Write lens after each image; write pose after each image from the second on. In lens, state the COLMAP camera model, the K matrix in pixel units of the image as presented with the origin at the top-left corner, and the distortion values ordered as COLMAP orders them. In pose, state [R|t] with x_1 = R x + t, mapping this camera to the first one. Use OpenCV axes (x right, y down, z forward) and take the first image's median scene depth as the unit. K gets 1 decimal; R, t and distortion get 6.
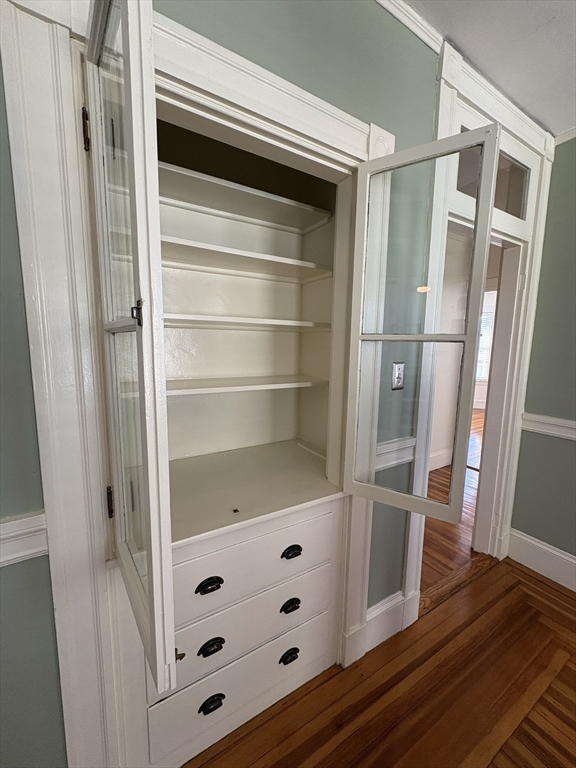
lens RADIAL K [[303.7, 0, 288.0], [0, 303.7, 384.0], [0, 0, 1]] dist [-0.001304, 0.000162]
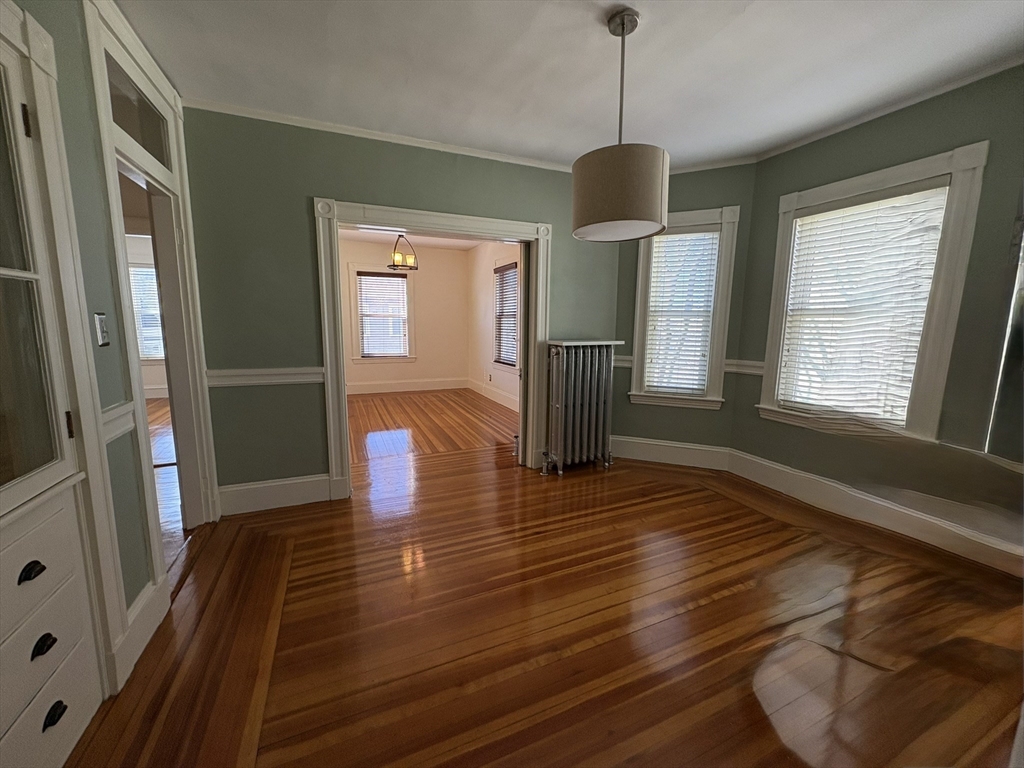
lens RADIAL K [[405.0, 0, 512.0], [0, 405.0, 384.0], [0, 0, 1]] dist [-0.001304, 0.000162]
pose [[0.126310, -0.160185, 0.978972, -0.473667], [0.112999, 0.982776, 0.146228, 0.065813], [-0.985534, 0.092153, 0.142235, -0.207916]]
